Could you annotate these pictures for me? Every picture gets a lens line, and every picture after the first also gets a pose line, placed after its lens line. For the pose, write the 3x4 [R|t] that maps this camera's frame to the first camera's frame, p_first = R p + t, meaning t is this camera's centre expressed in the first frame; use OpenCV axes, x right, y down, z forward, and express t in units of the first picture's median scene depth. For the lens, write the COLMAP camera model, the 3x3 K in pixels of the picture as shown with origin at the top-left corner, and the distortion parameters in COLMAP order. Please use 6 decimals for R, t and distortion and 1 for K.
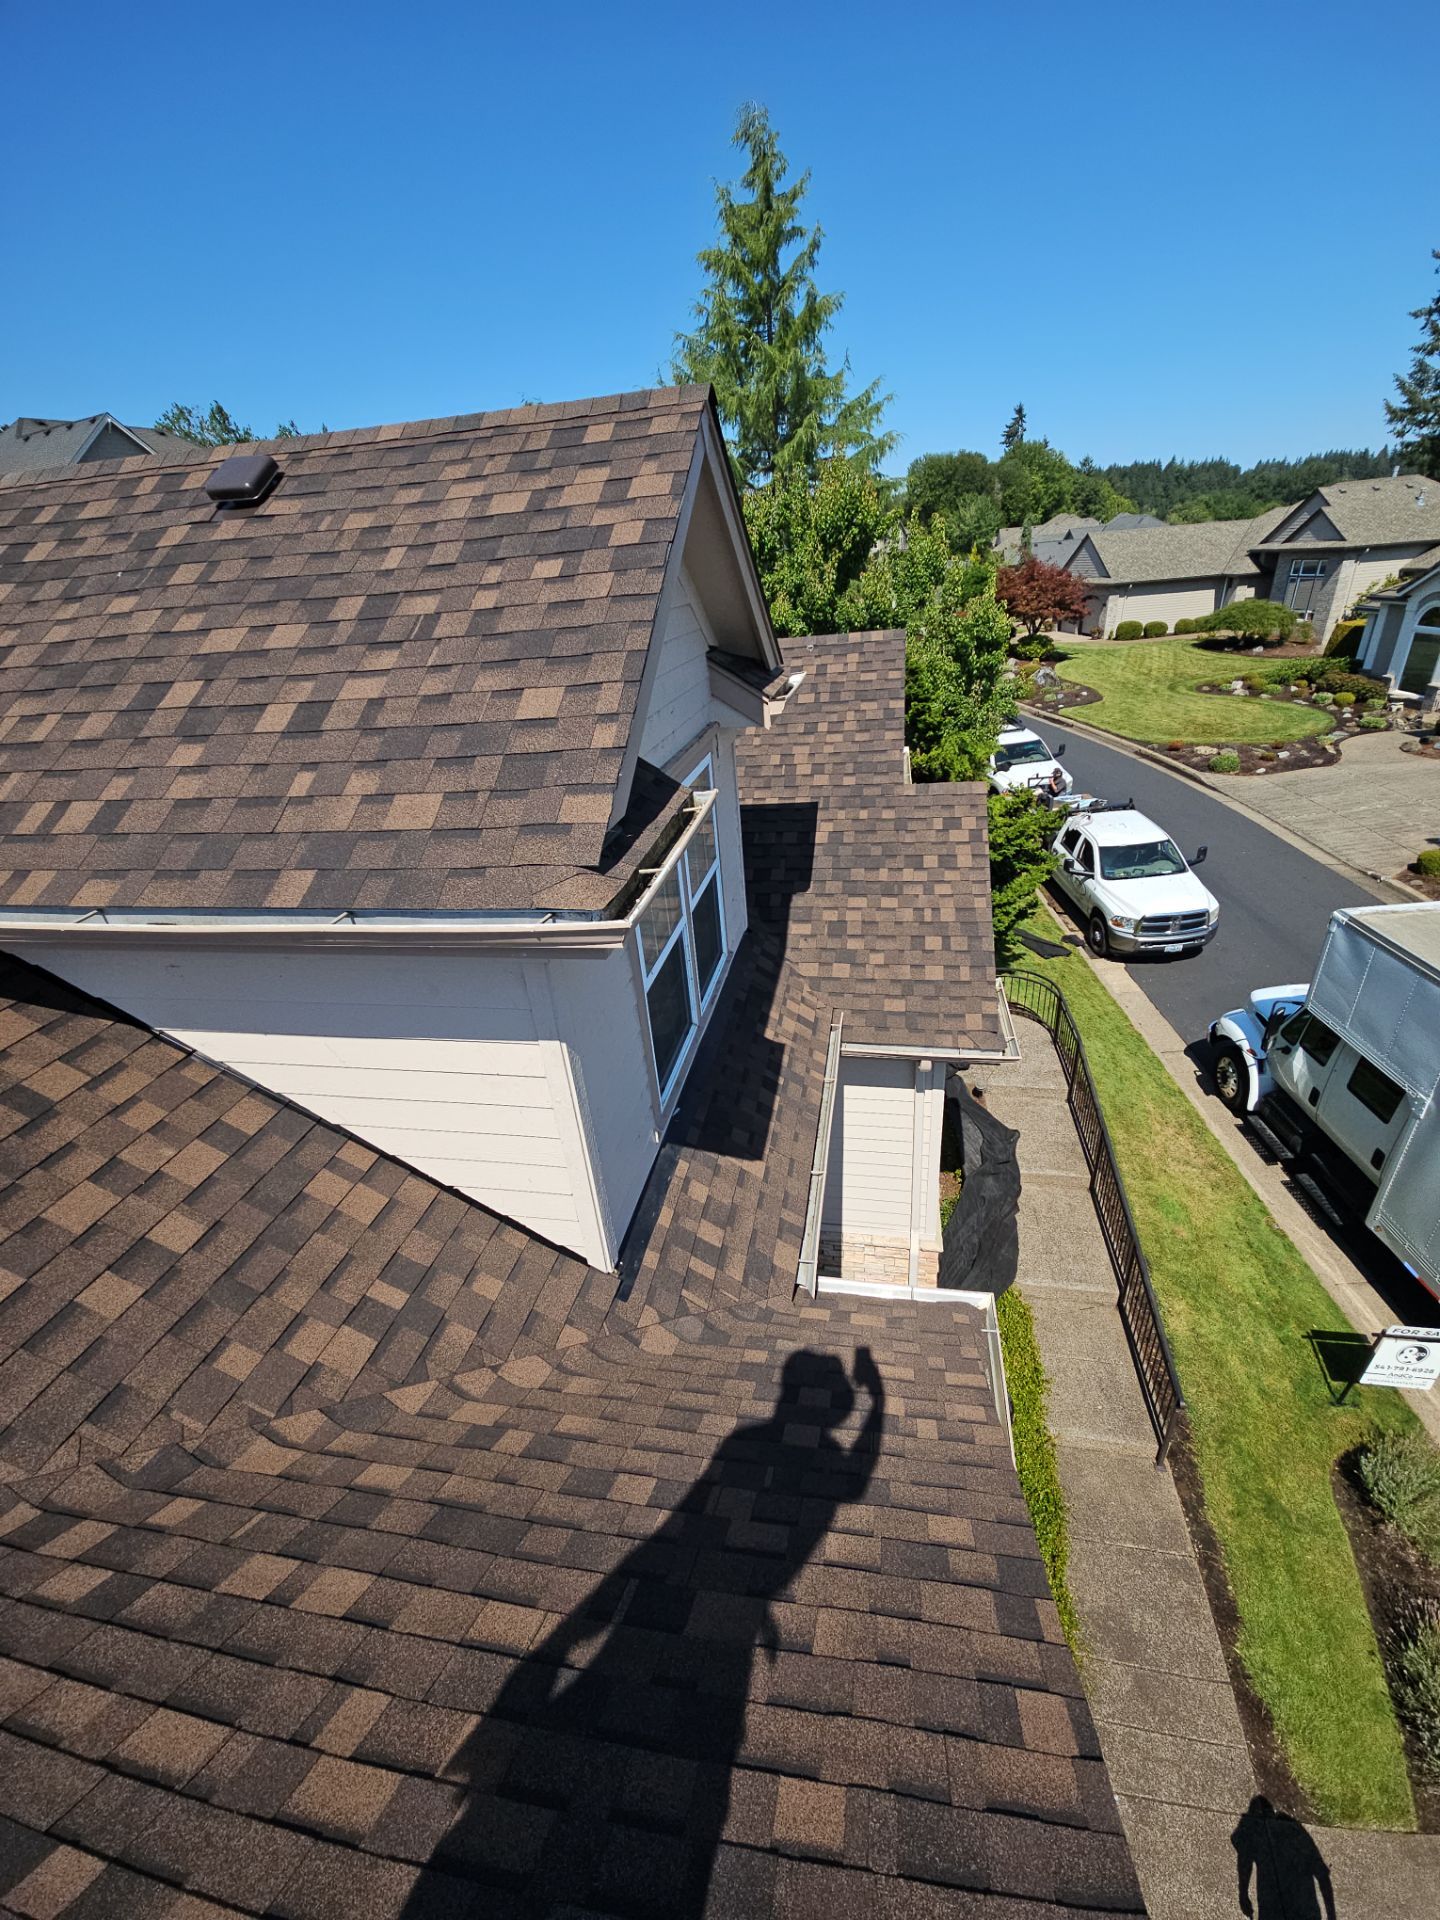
lens RADIAL K [[770.7, 0, 726.8], [0, 770.7, 969.6], [0, 0, 1]] dist [0.033832, -0.019542]
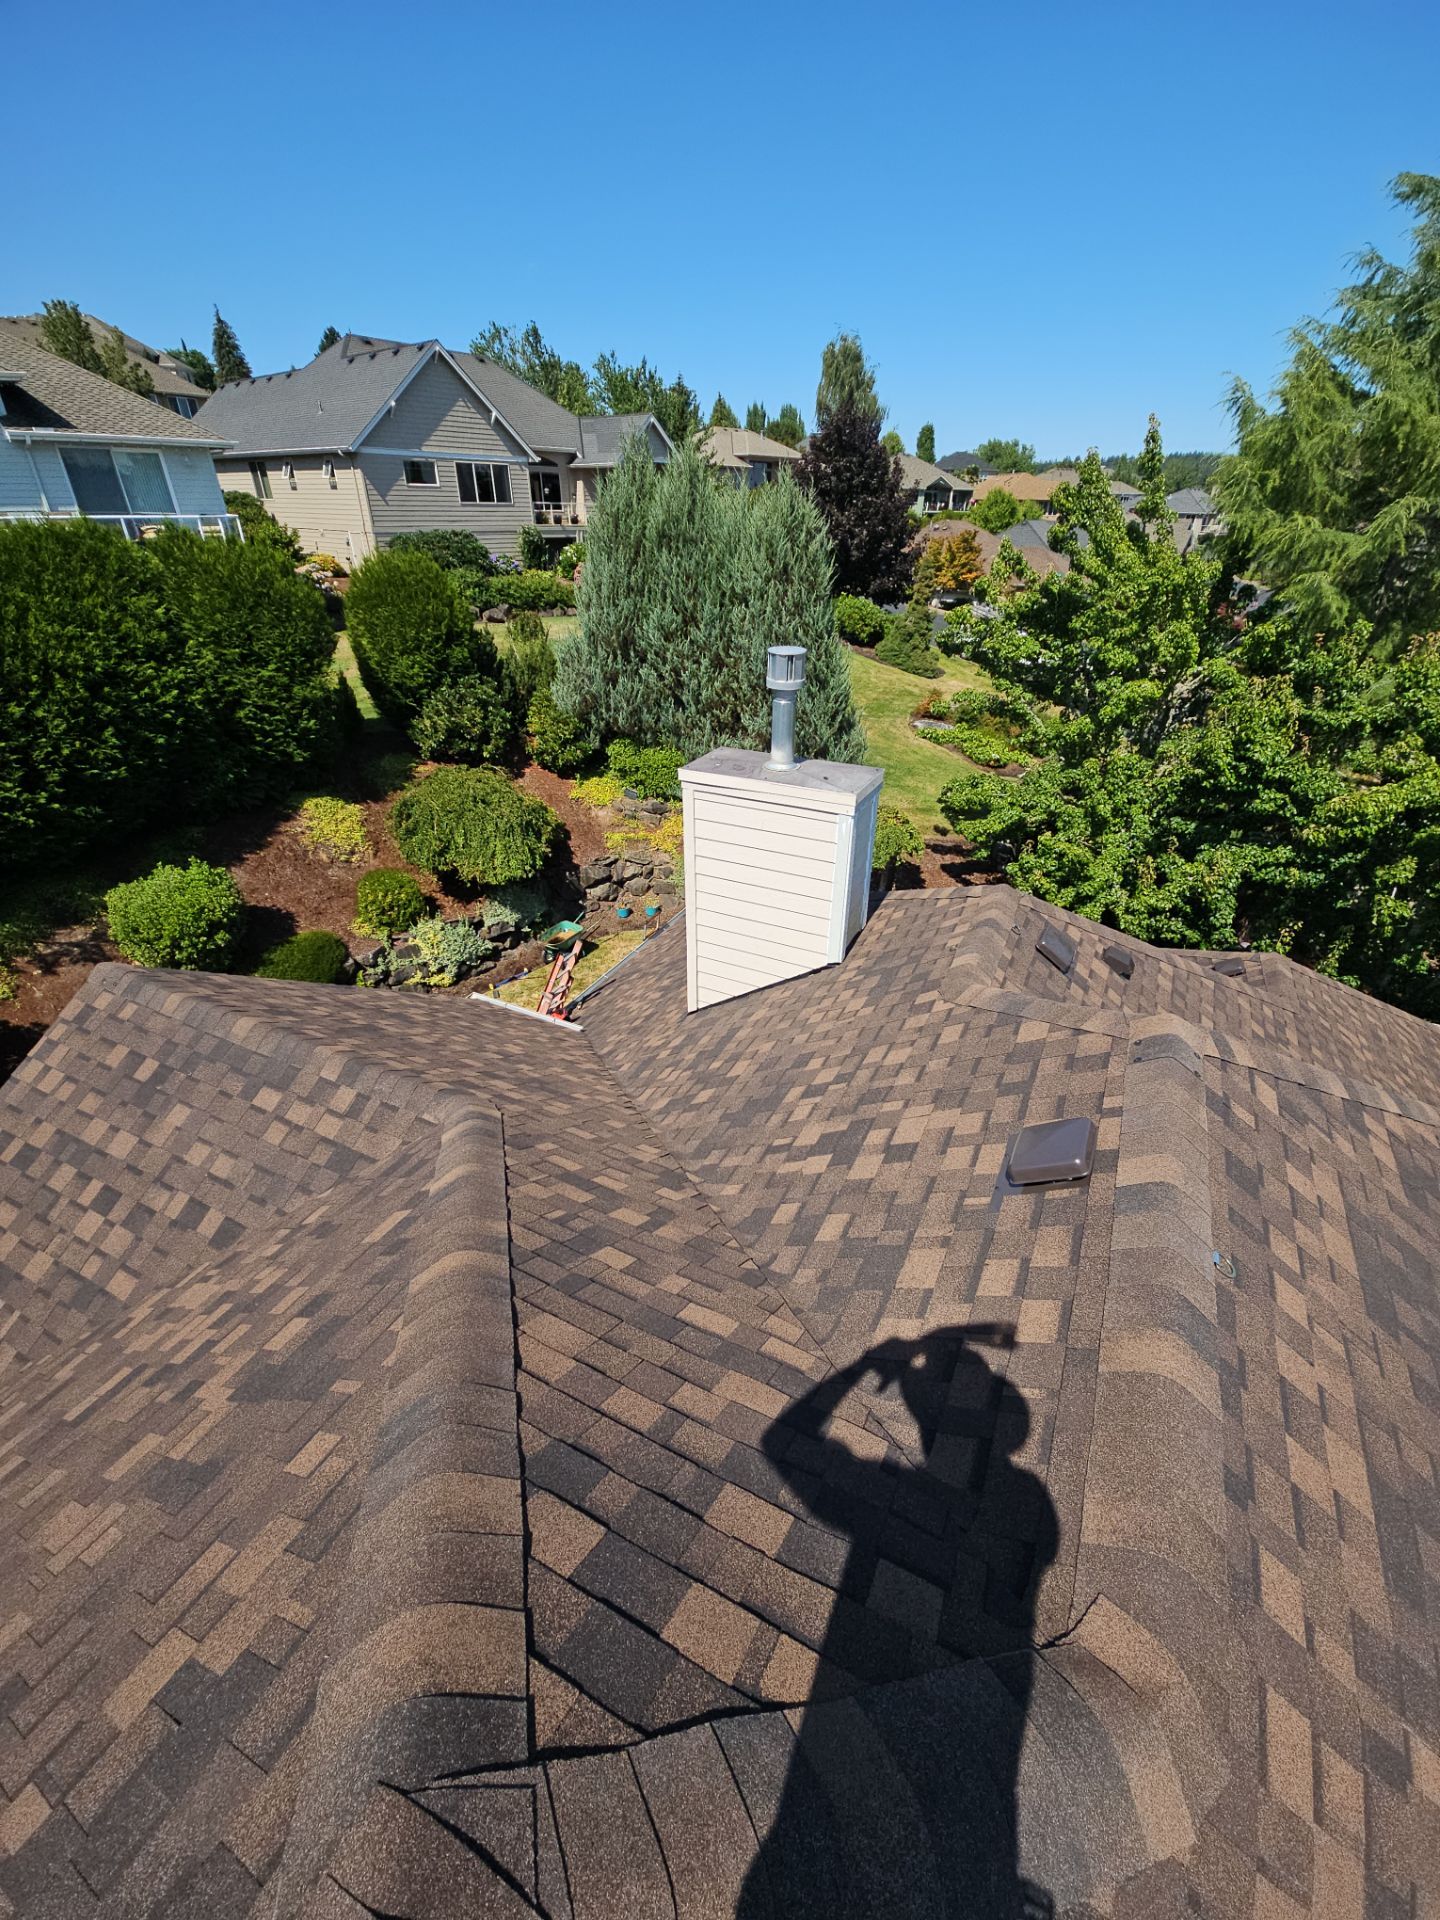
lens RADIAL K [[780.9, 0, 727.1], [0, 780.9, 969.2], [0, 0, 1]] dist [0.005554, -0.000274]
pose [[0.960071, 0.207850, -0.187251, -0.196211], [-0.196304, 0.977401, 0.078431, -0.180779], [0.199322, -0.038541, 0.979176, 0.202975]]
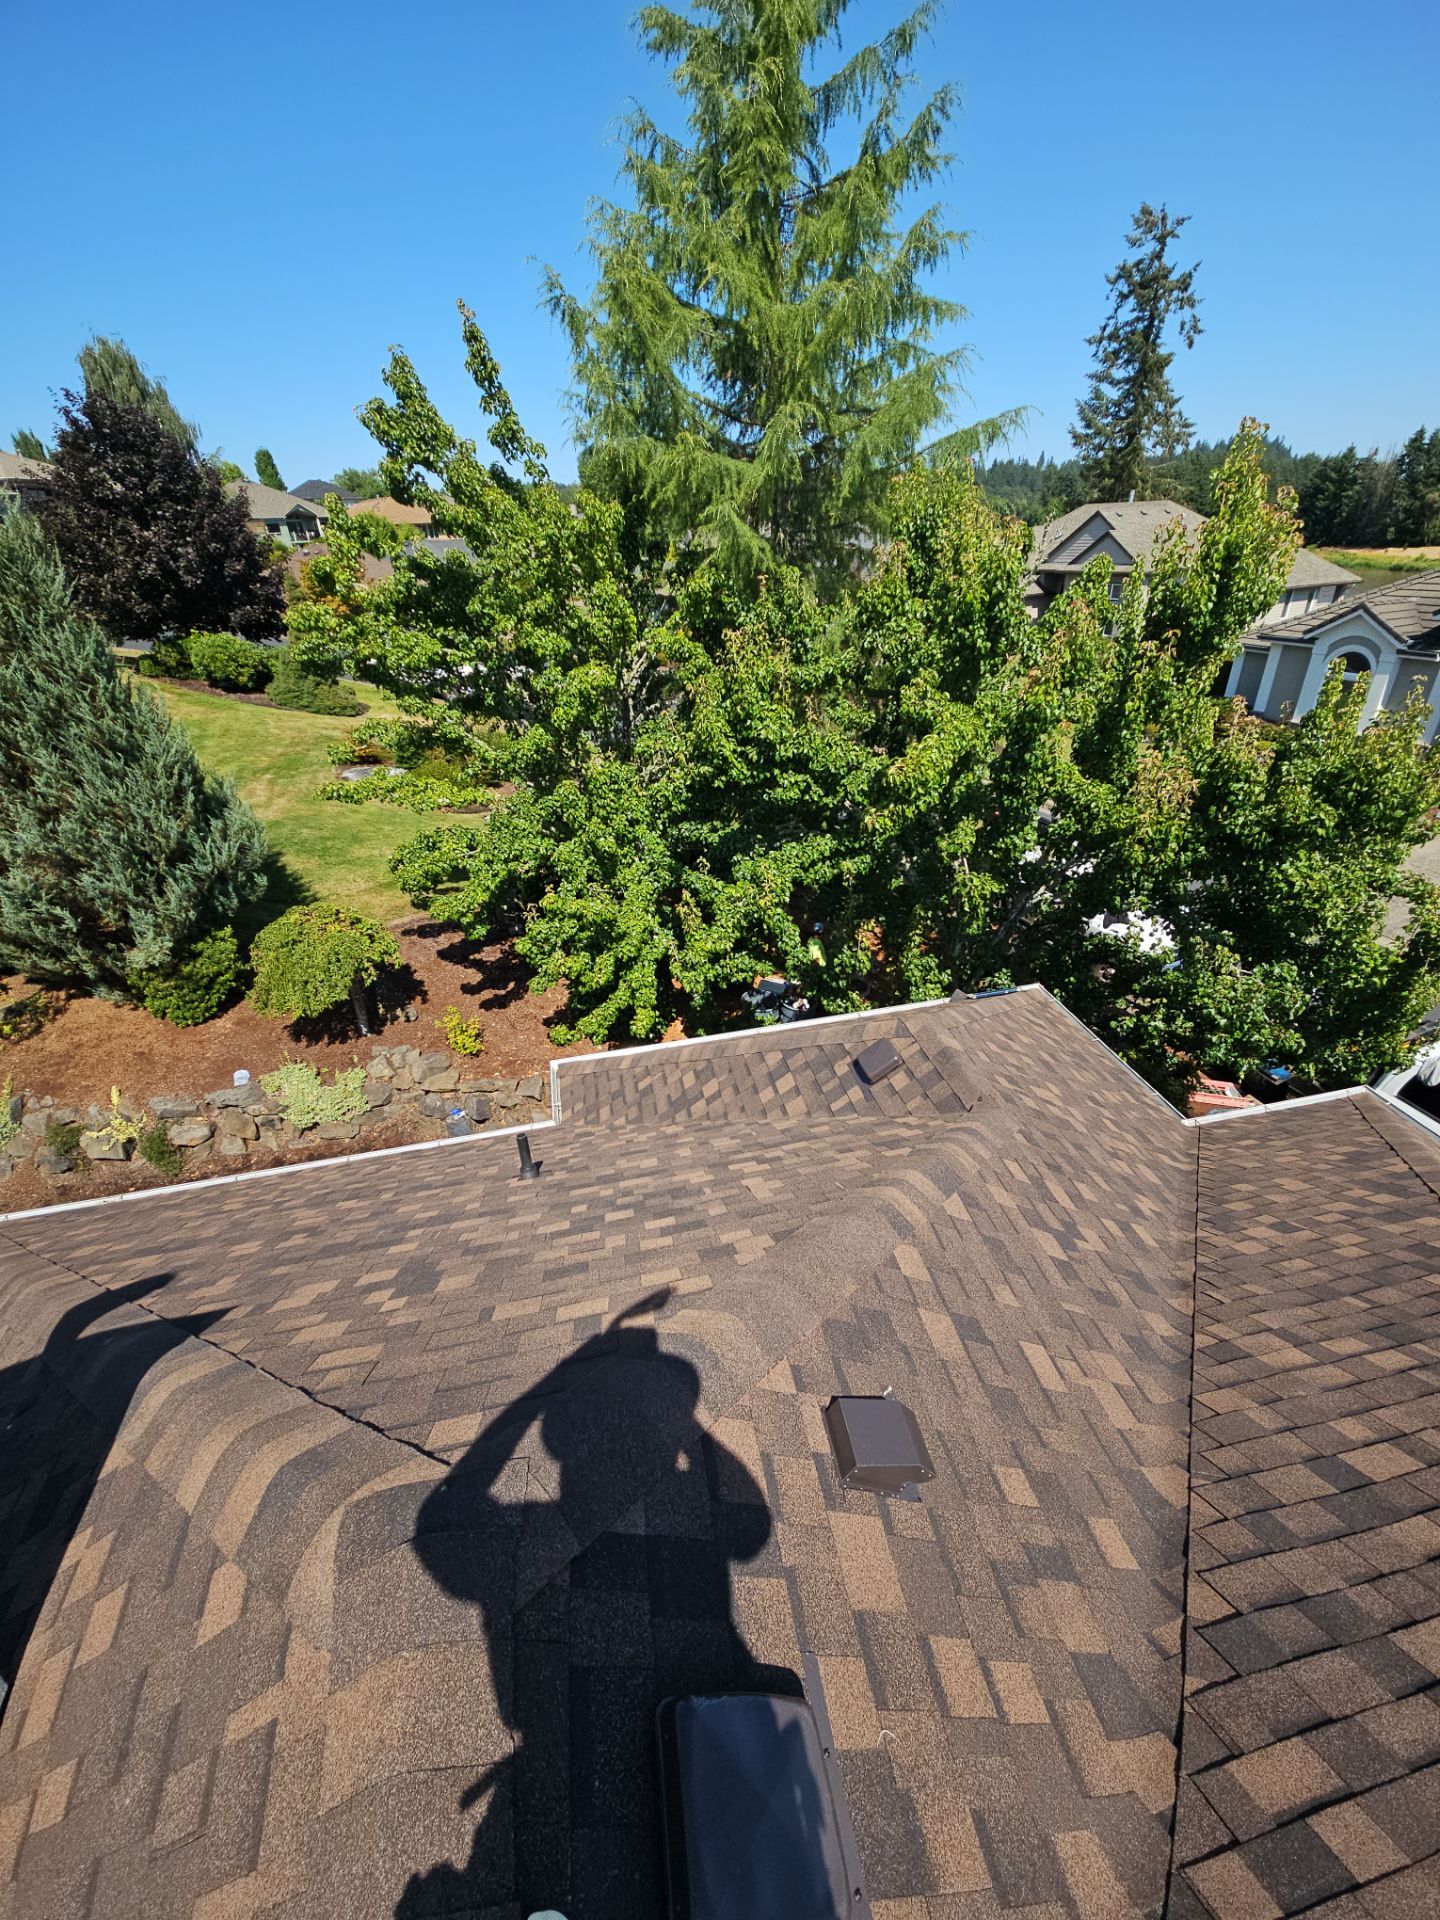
lens RADIAL K [[778.6, 0, 729.9], [0, 778.6, 966.8], [0, 0, 1]] dist [0.020901, -0.010983]
pose [[0.925785, -0.158539, 0.343203, -0.164375], [0.156730, 0.987083, 0.033195, -0.228361], [-0.344032, 0.023059, 0.938675, 0.363627]]
